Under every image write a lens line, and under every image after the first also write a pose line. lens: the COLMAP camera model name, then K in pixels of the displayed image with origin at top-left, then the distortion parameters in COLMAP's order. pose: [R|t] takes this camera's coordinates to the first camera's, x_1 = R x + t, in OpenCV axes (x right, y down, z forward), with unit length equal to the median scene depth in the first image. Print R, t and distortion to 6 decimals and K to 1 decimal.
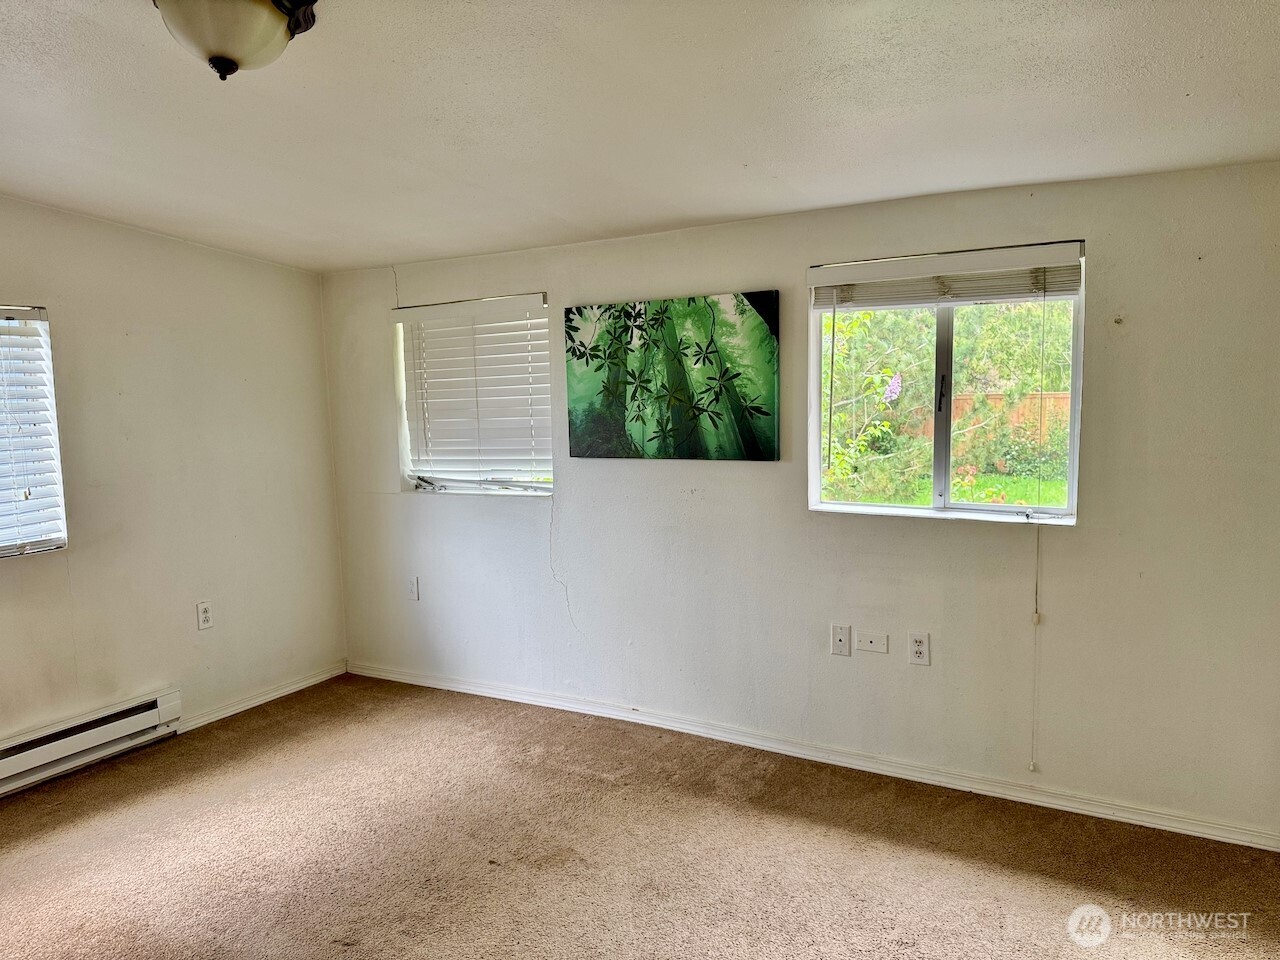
lens RADIAL K [[900.1, 0, 640.0], [0, 900.1, 480.0], [0, 0, 1]] dist [0.116789, -0.199981]
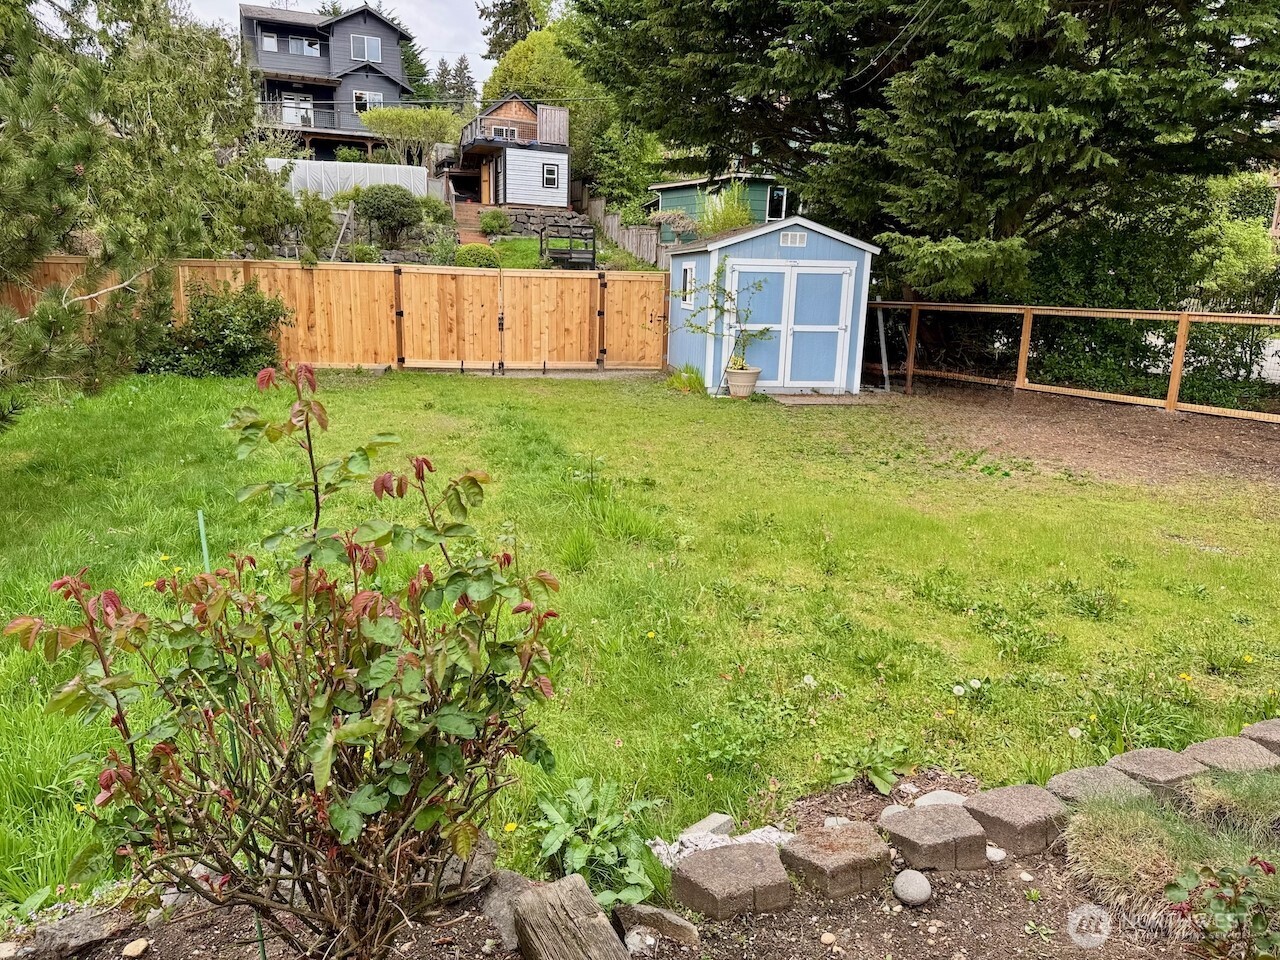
lens RADIAL K [[972.6, 0, 677.0], [0, 972.6, 488.6], [0, 0, 1]] dist [0.077945, -0.079099]
pose [[0.620548, -0.132520, 0.772890, 0.052667], [0.041252, 0.989769, 0.136586, -0.002999], [-0.783083, -0.052875, 0.619666, 0.185958]]
